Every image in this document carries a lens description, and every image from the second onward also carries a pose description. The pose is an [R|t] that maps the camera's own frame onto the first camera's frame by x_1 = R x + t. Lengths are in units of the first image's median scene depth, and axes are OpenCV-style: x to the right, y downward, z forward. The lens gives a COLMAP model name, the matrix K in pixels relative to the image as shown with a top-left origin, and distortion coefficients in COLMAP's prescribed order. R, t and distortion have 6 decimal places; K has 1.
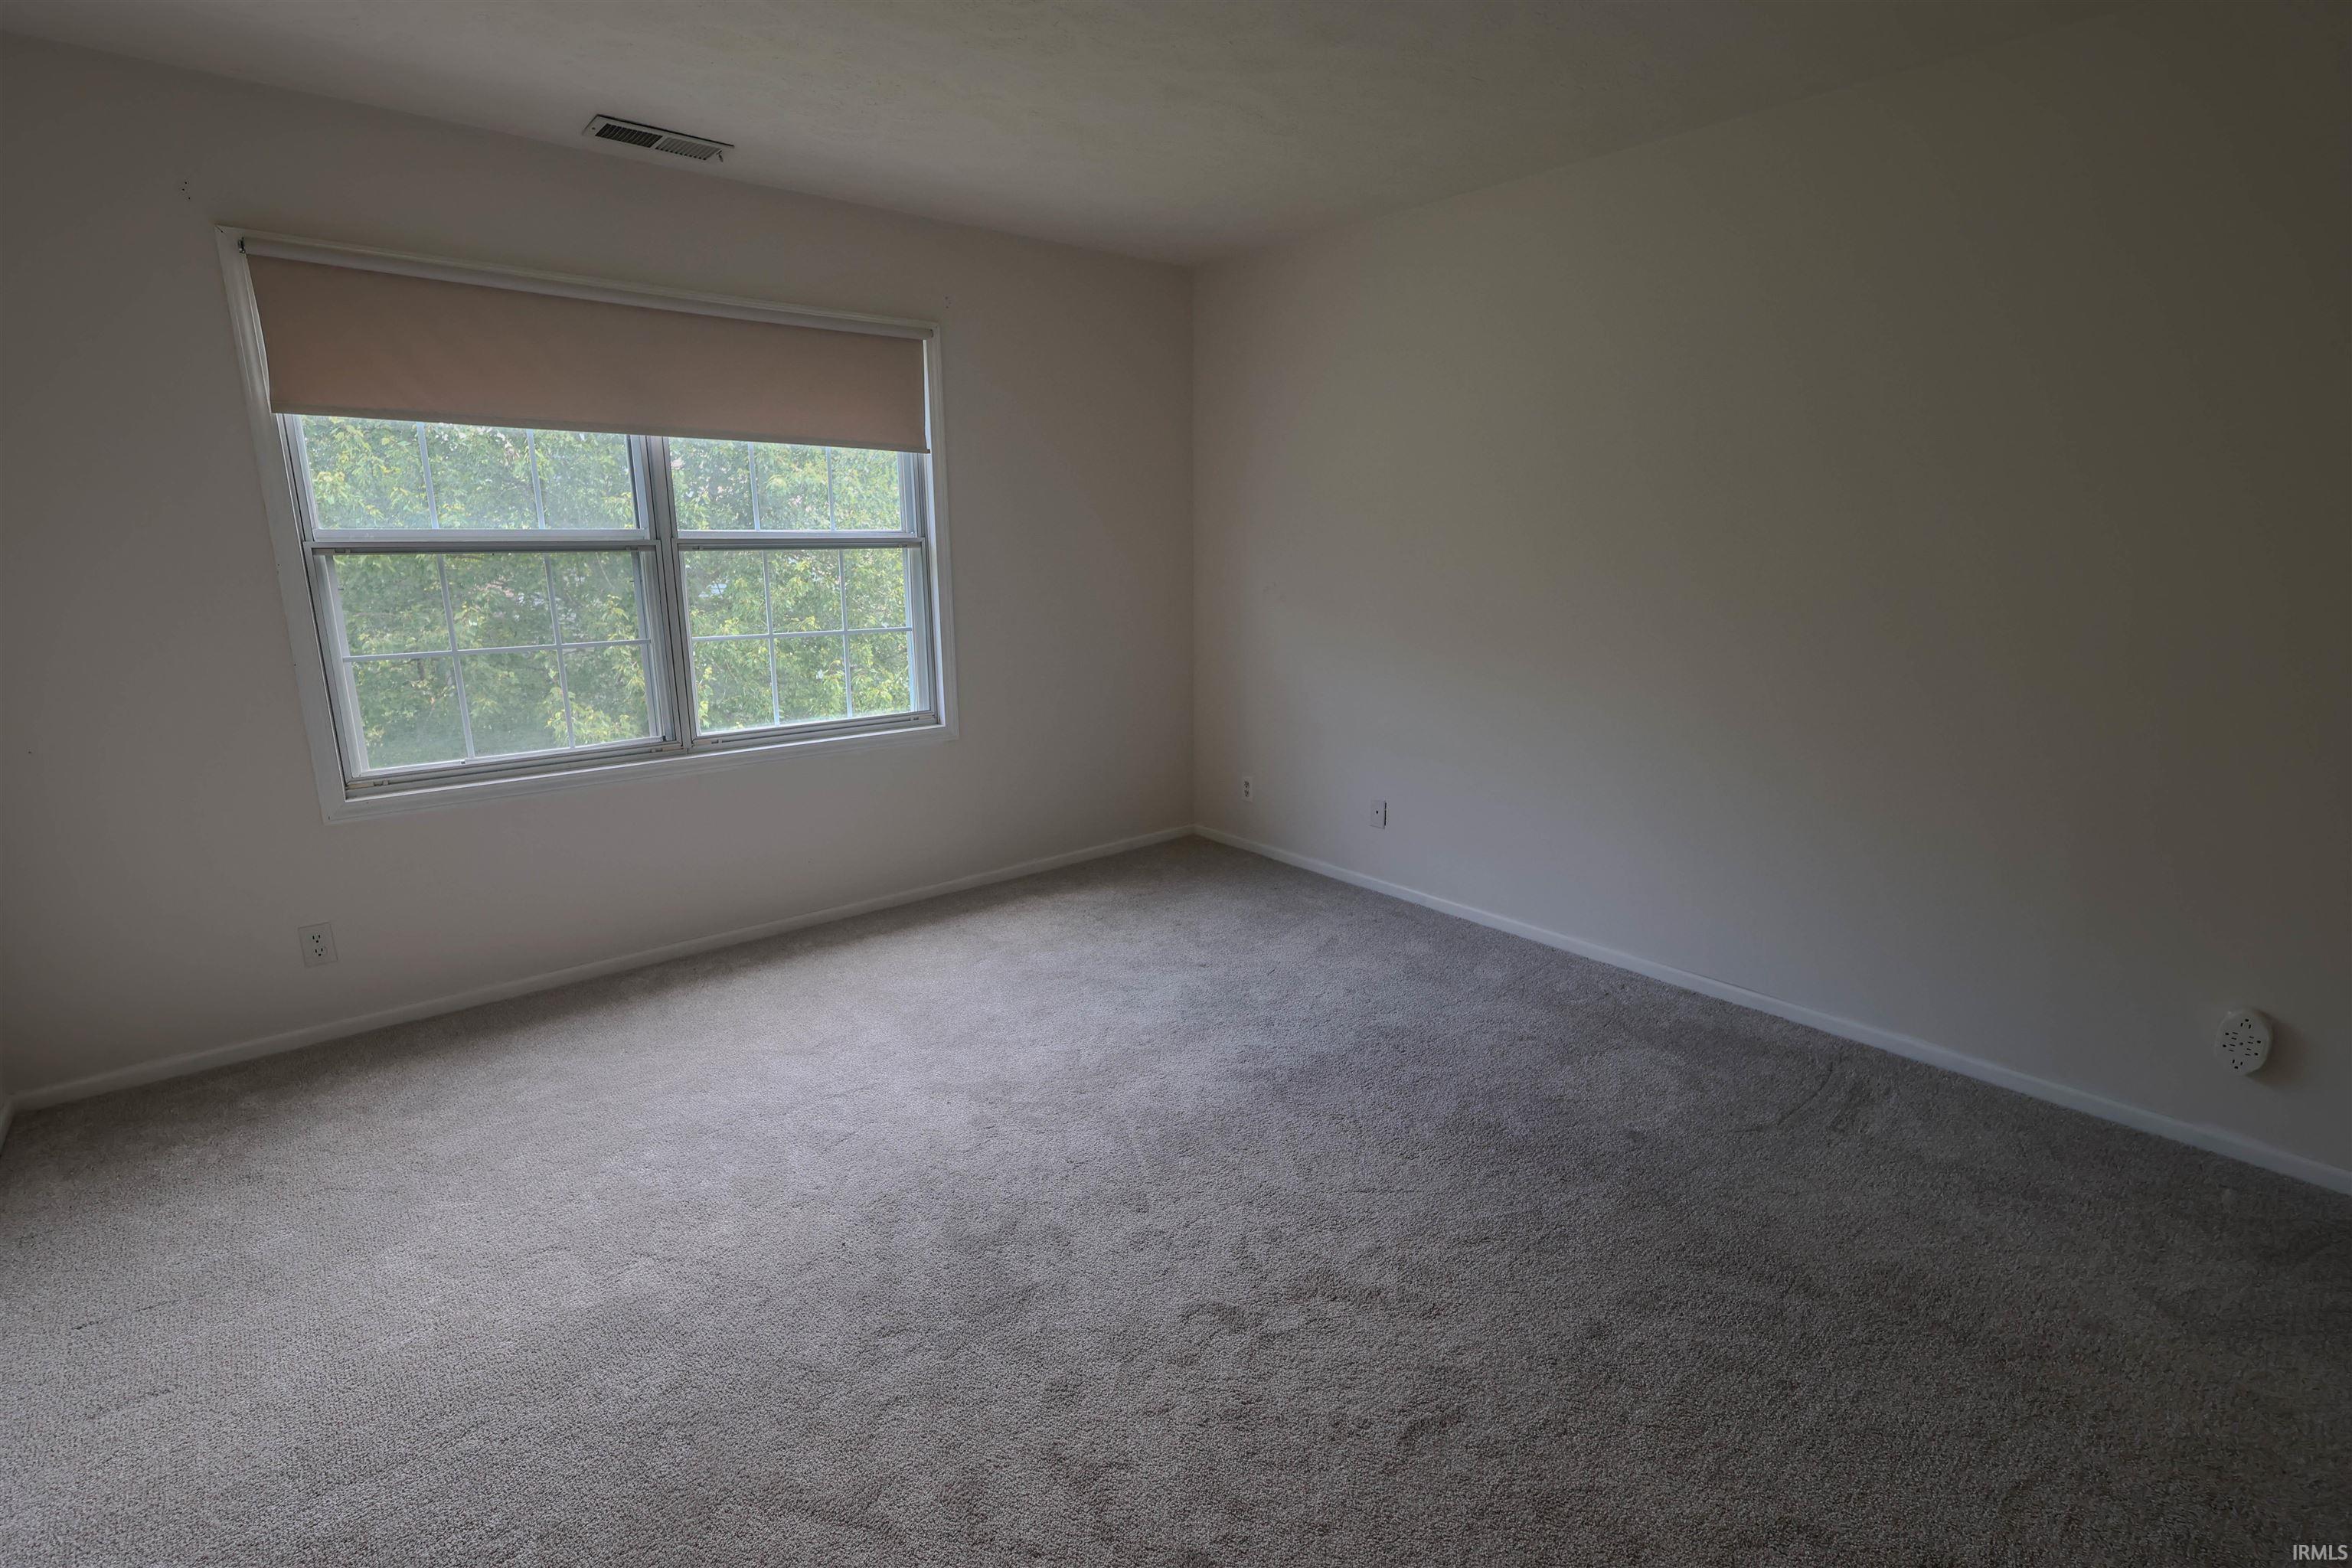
lens RADIAL K [[1087.9, 0, 1169.6], [0, 1087.9, 778.3], [0, 0, 1]] dist [-0.002416, 0.000223]
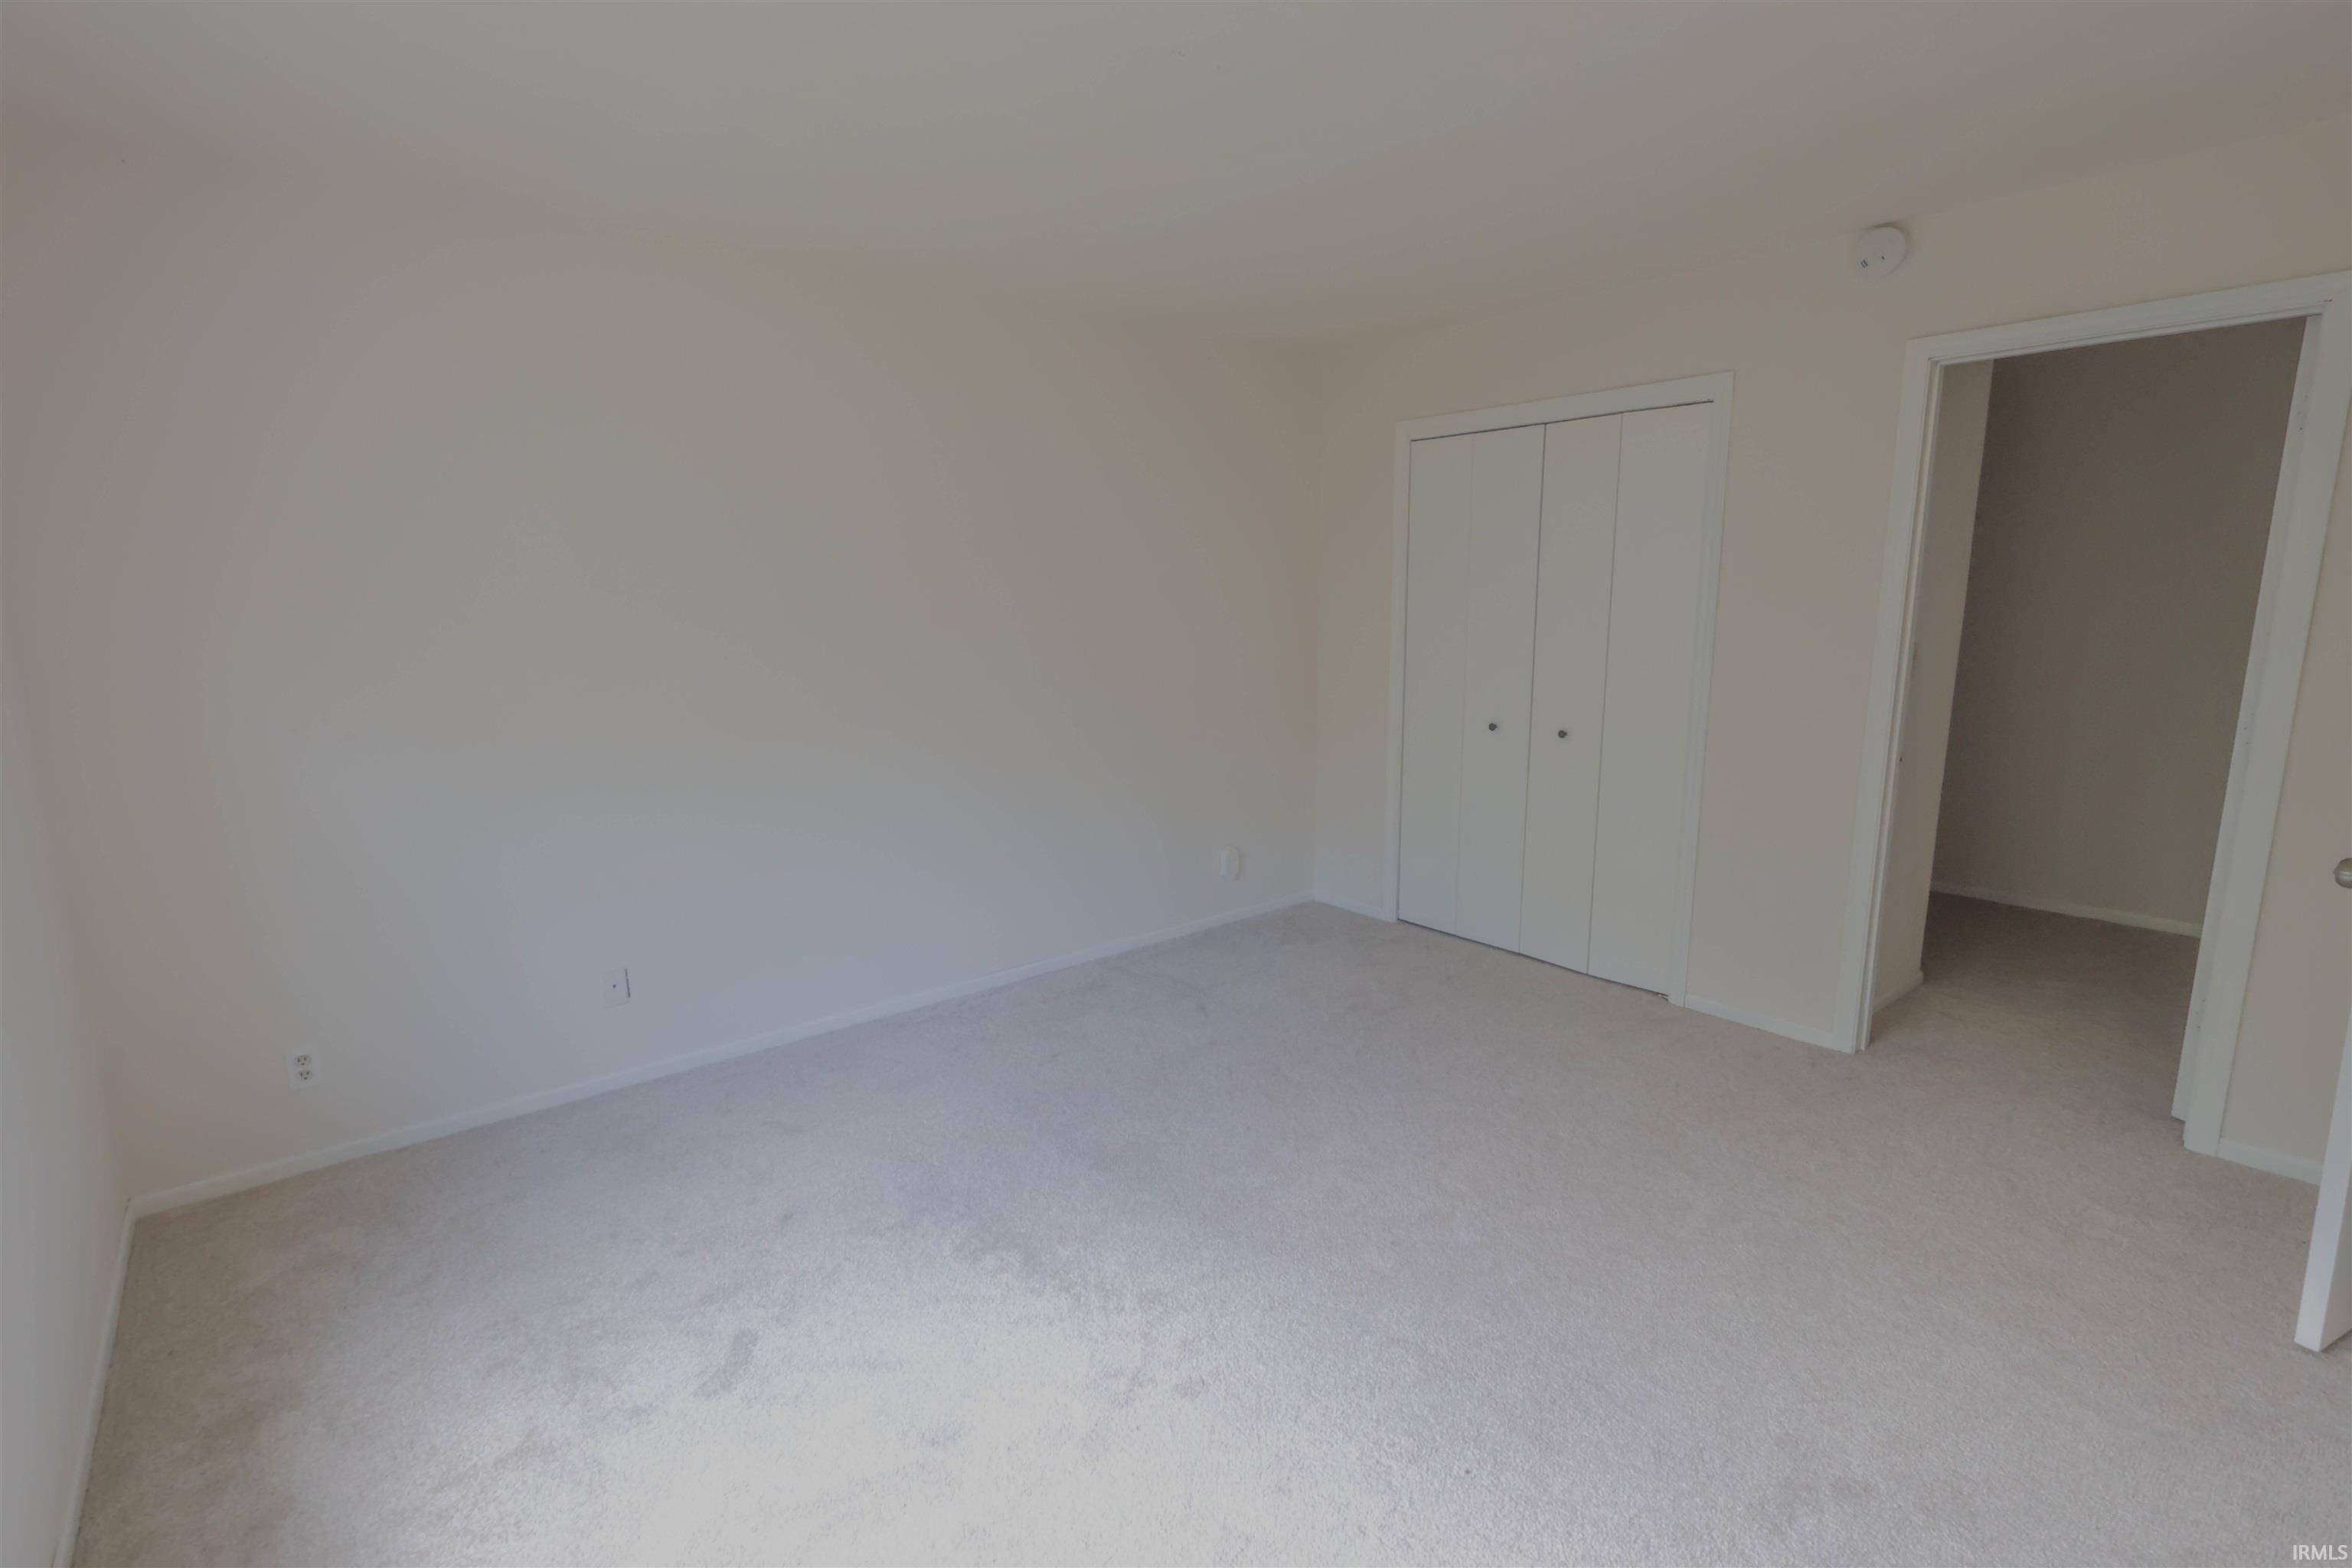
lens RADIAL K [[1087.9, 0, 1169.6], [0, 1087.9, 778.3], [0, 0, 1]] dist [-0.002416, 0.000223]
pose [[-0.000869, -0.169054, 0.985606, -0.586153], [0.219740, 0.961485, 0.165110, -0.163792], [-0.975558, 0.216720, 0.036313, 0.592053]]
